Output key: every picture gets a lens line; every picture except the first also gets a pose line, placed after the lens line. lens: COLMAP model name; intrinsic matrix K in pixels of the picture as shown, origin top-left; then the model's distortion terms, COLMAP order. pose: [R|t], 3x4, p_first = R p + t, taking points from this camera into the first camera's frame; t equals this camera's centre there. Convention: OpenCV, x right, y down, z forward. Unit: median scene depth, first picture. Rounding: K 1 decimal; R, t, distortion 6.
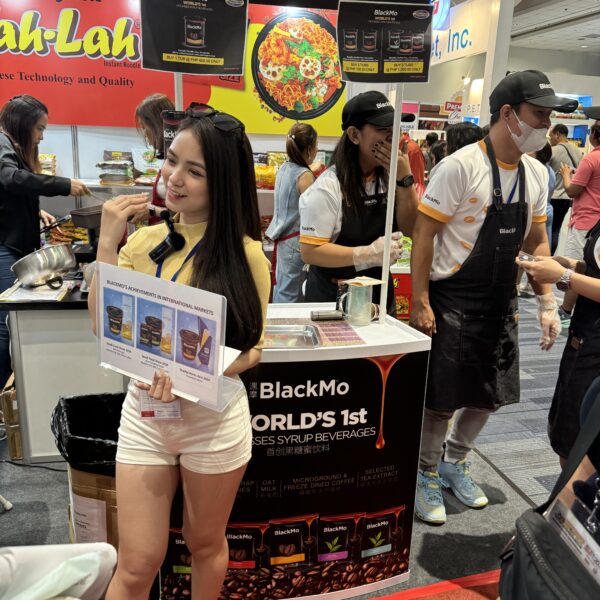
lens RADIAL K [[573.8, 0, 300.0], [0, 573.8, 300.0], [0, 0, 1]] dist [0.101620, -0.174623]
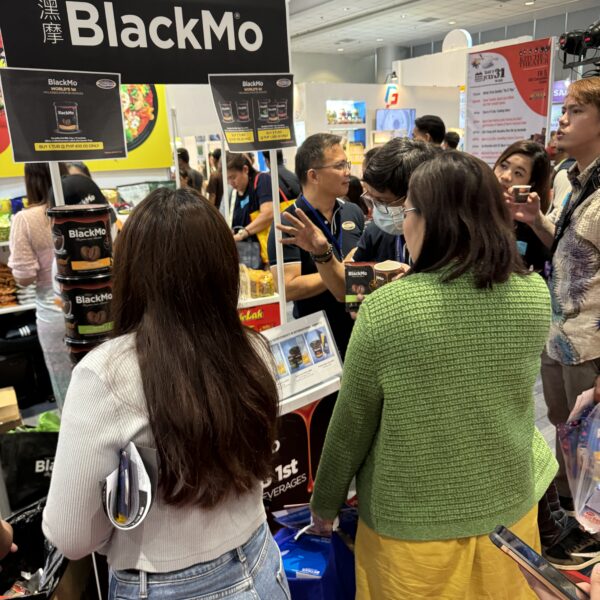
lens RADIAL K [[581.1, 0, 306.4], [0, 581.1, 300.3], [0, 0, 1]] dist [0.020691, -0.025820]
pose [[0.926425, -0.168720, 0.336557, -0.175707], [0.168198, 0.985268, 0.030935, -0.125165], [-0.336818, 0.027949, 0.941155, -0.005577]]
